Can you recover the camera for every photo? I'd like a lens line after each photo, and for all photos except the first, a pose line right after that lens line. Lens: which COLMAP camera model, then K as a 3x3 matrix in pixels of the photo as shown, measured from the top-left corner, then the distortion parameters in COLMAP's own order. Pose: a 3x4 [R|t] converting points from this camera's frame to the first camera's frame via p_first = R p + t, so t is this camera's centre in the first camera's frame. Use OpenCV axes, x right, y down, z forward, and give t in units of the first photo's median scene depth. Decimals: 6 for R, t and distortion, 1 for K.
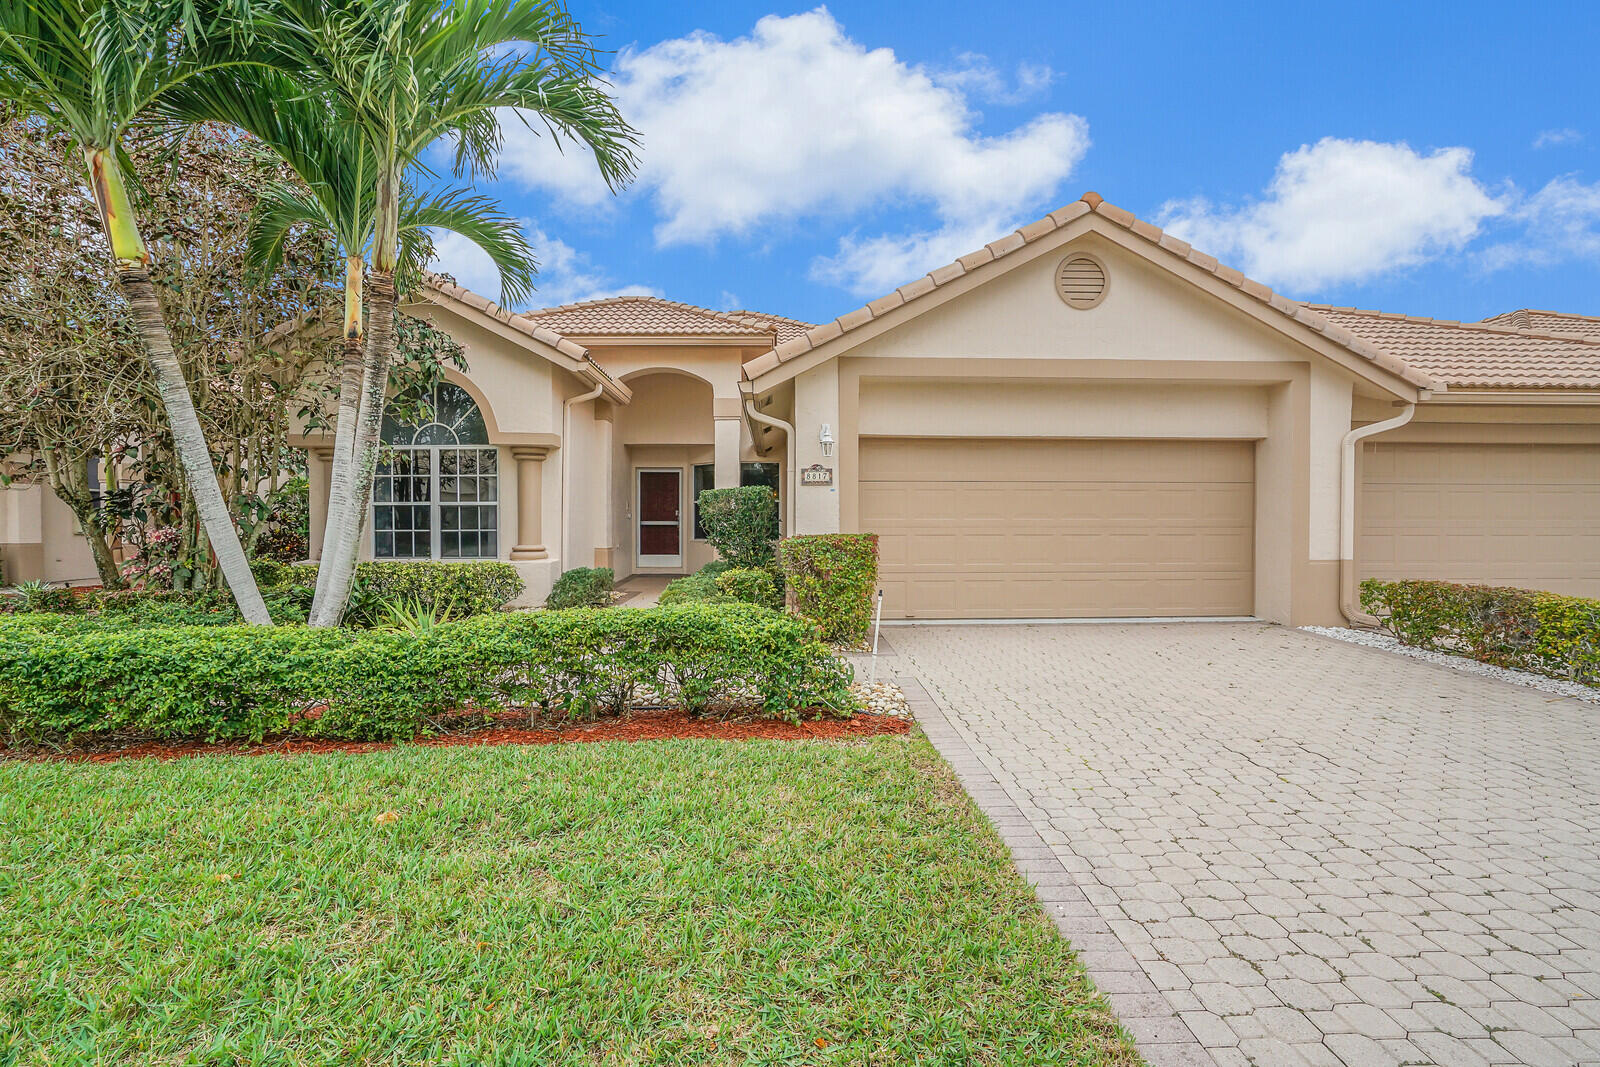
lens RADIAL K [[762.7, 0, 800.0], [0, 762.7, 533.5], [0, 0, 1]] dist [-0.026134, 0.000540]
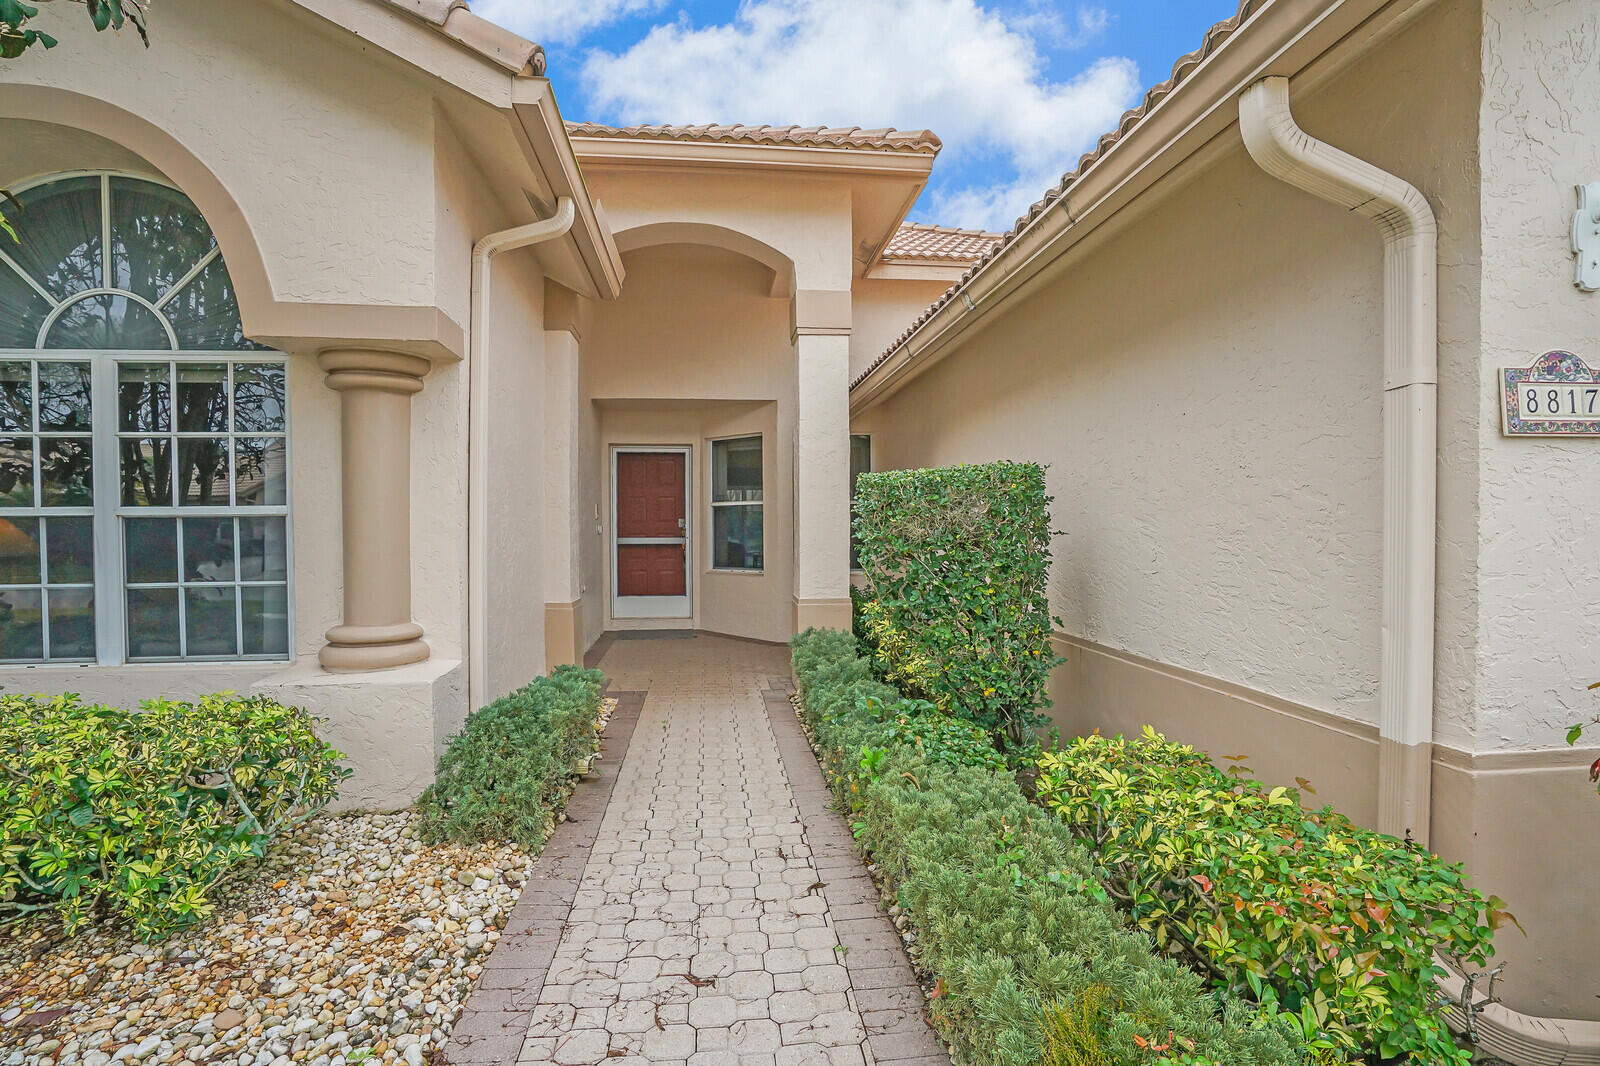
lens RADIAL K [[762.7, 0, 800.0], [0, 762.7, 533.0], [0, 0, 1]] dist [-0.026134, 0.000540]
pose [[0.995596, -0.005948, 0.093563, -0.185729], [0.006001, 0.999982, -0.000286, -0.027459], [-0.093559, 0.000846, 0.995613, 0.615040]]
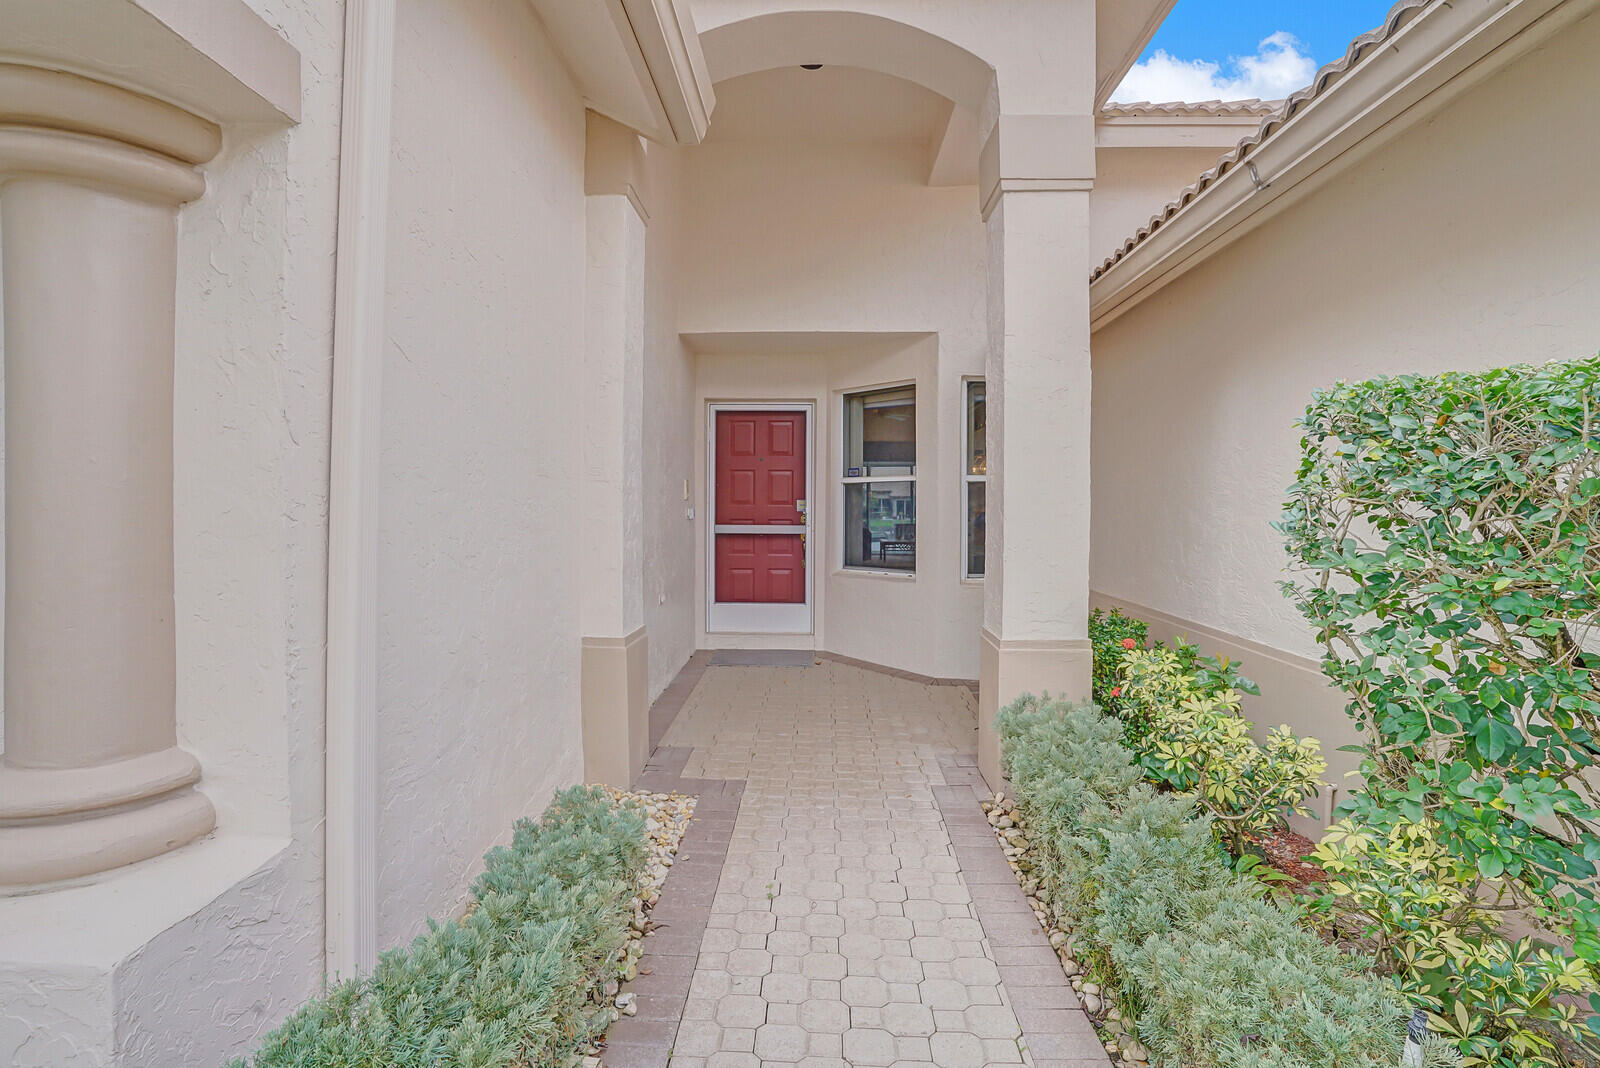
lens RADIAL K [[763.4, 0, 797.8], [0, 763.4, 512.7], [0, 0, 1]] dist [-0.040584, 0.000257]
pose [[0.998264, 0.003195, -0.058817, -0.202843], [-0.003206, 0.999995, -0.000099, -0.033751], [0.058816, 0.000287, 0.998269, 0.846791]]
